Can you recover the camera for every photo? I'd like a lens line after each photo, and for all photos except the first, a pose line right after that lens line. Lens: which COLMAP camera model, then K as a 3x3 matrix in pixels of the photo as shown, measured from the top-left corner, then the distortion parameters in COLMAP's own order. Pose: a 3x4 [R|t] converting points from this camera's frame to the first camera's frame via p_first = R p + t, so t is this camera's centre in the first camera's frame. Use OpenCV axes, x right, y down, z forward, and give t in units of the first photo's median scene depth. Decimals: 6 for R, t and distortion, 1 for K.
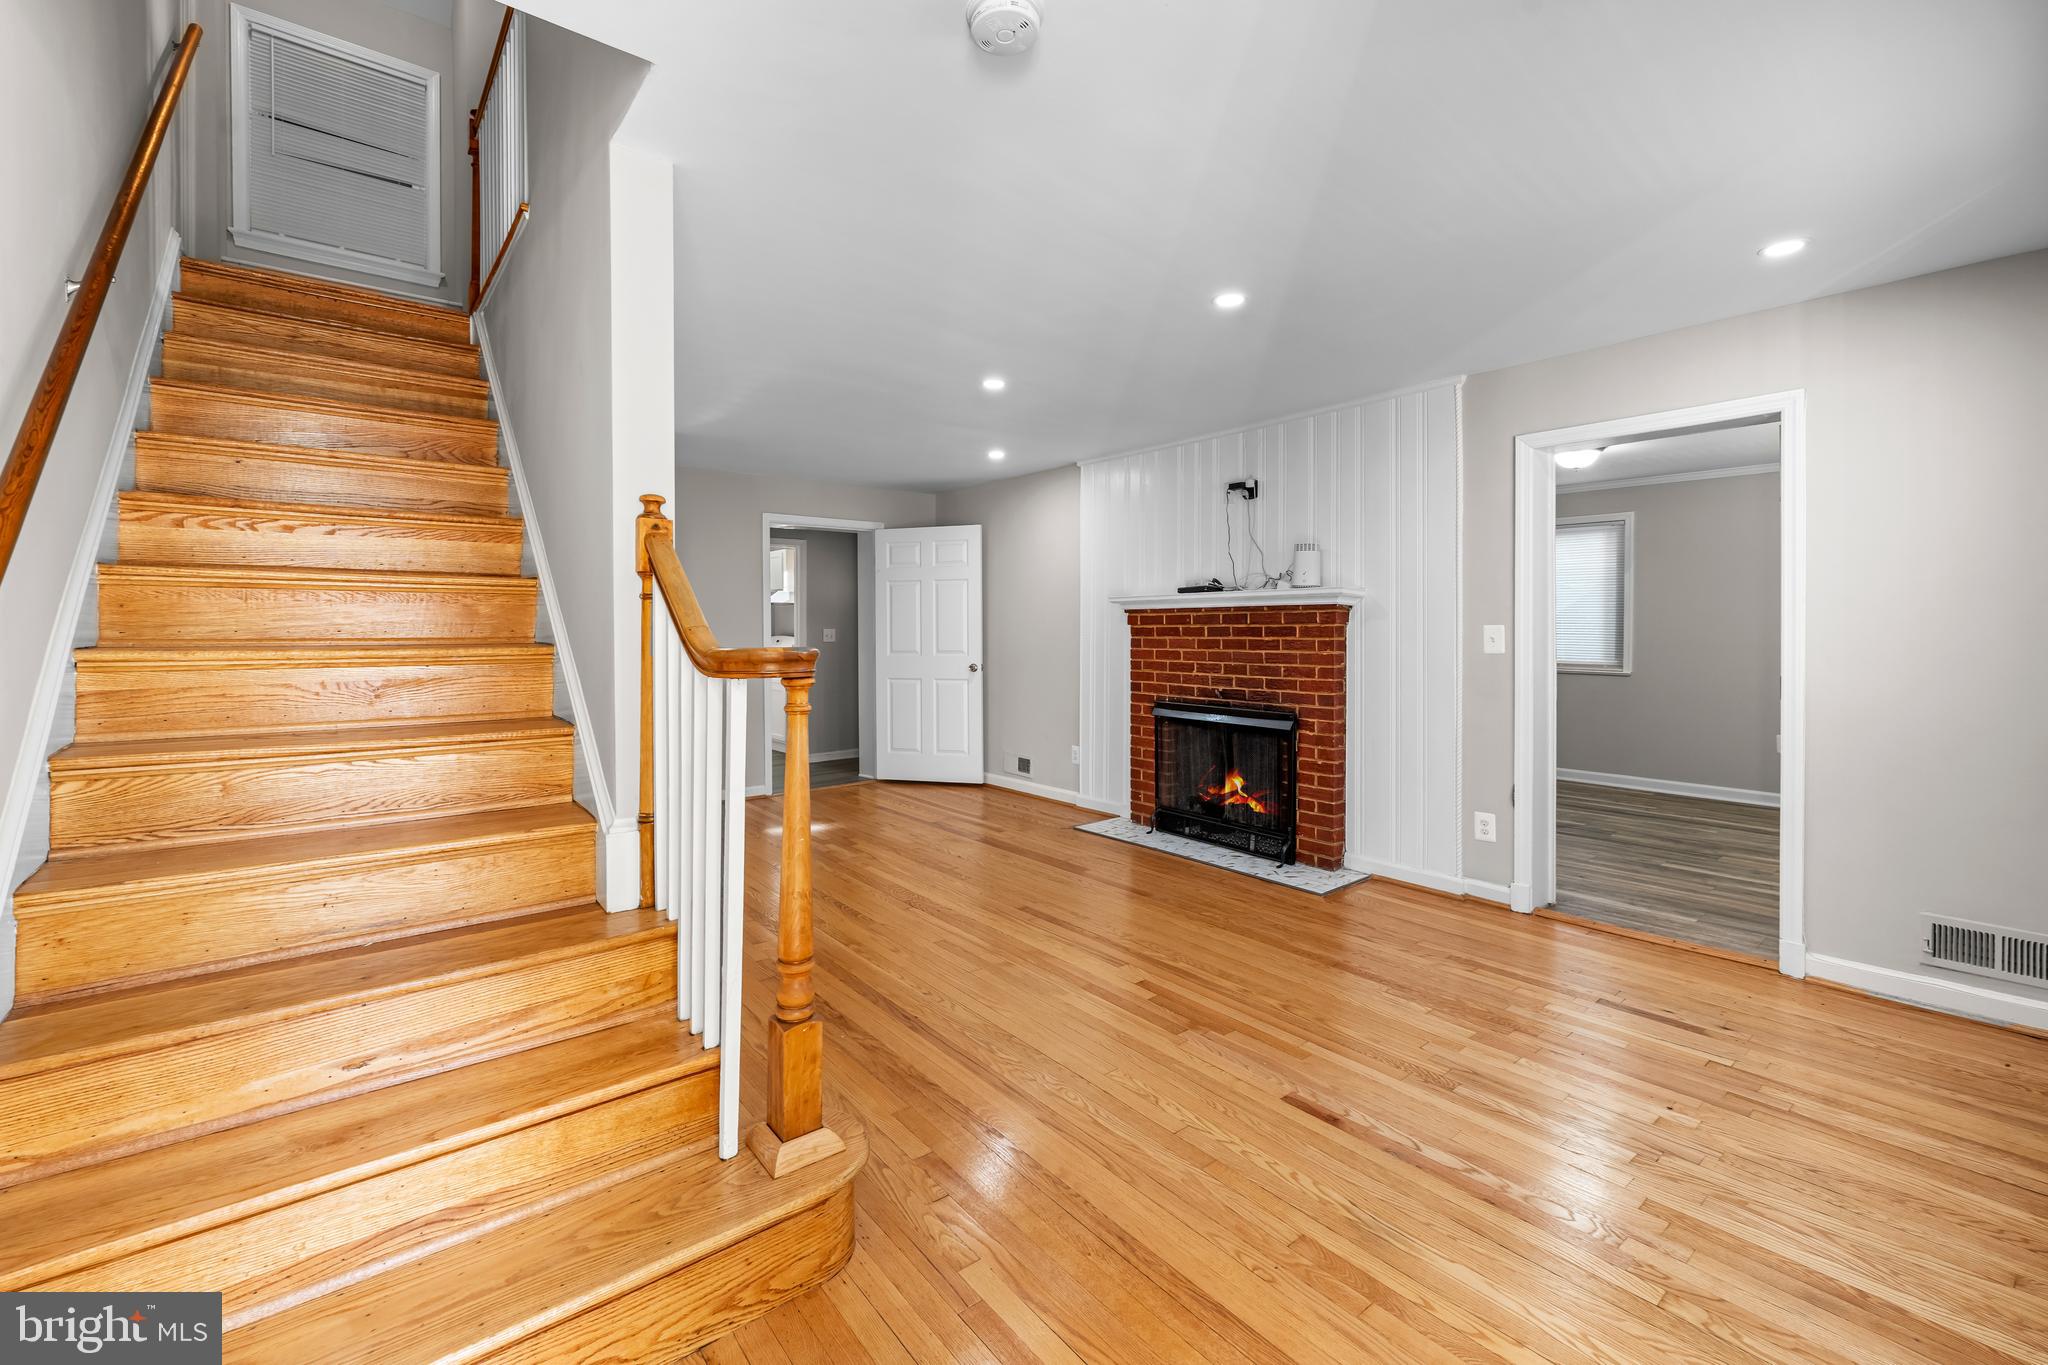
lens RADIAL K [[867.3, 0, 1019.3], [0, 867.3, 637.3], [0, 0, 1]] dist [-0.002343, -0.000352]
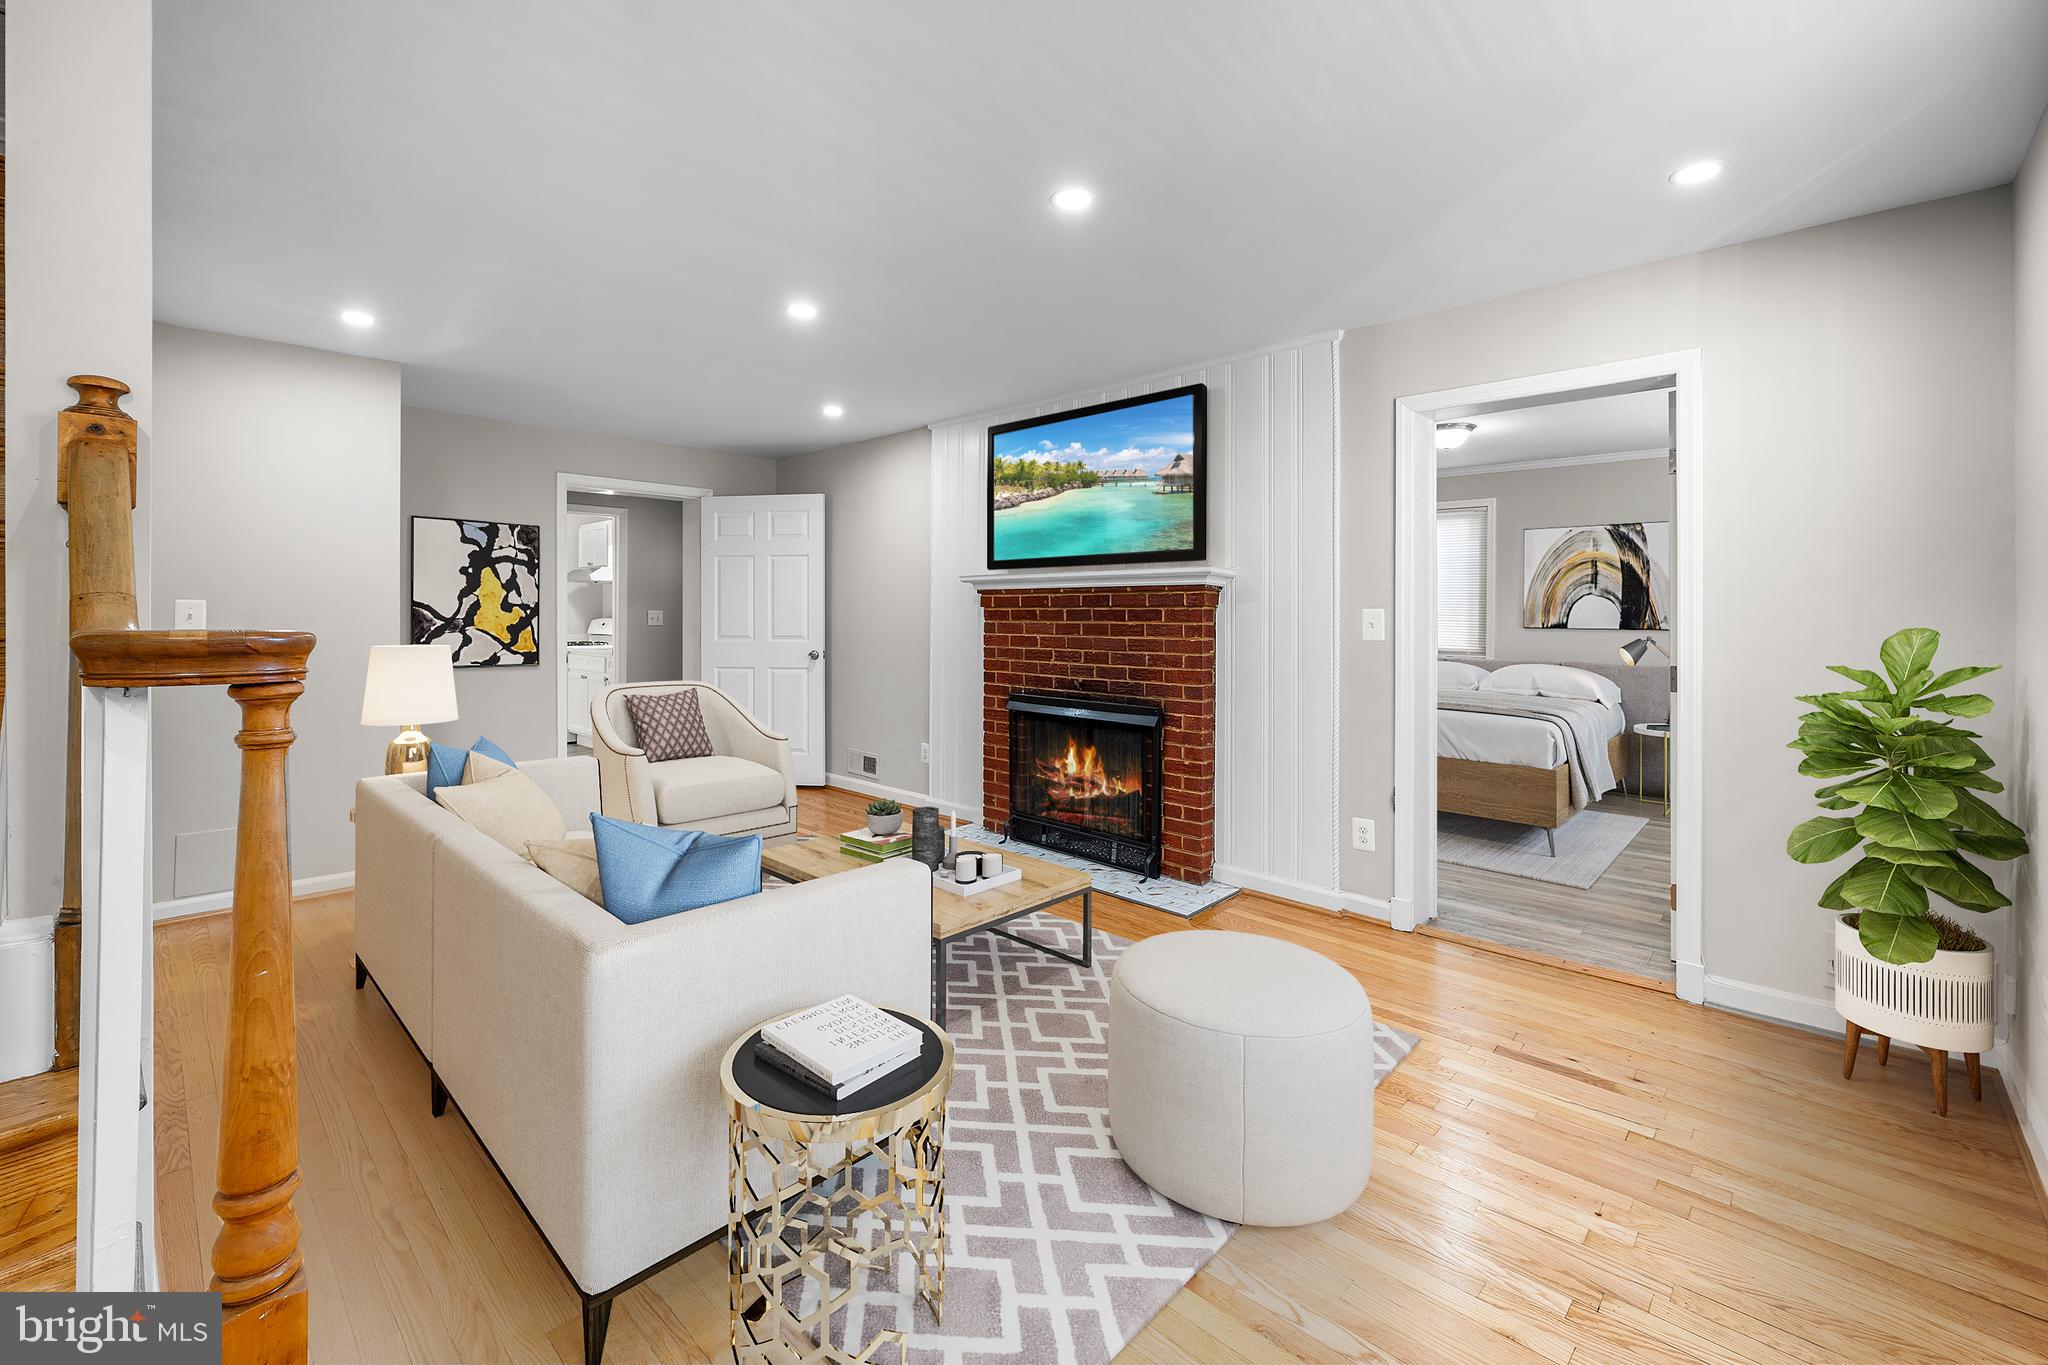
lens RADIAL K [[853.7, 0, 1028.1], [0, 853.7, 613.6], [0, 0, 1]] dist [-0.002874, -0.000543]
pose [[0.990584, 0.006009, 0.136777, 0.064800], [-0.004569, 0.999931, -0.010842, 0.001667], [-0.136832, 0.010115, 0.990543, 0.154098]]
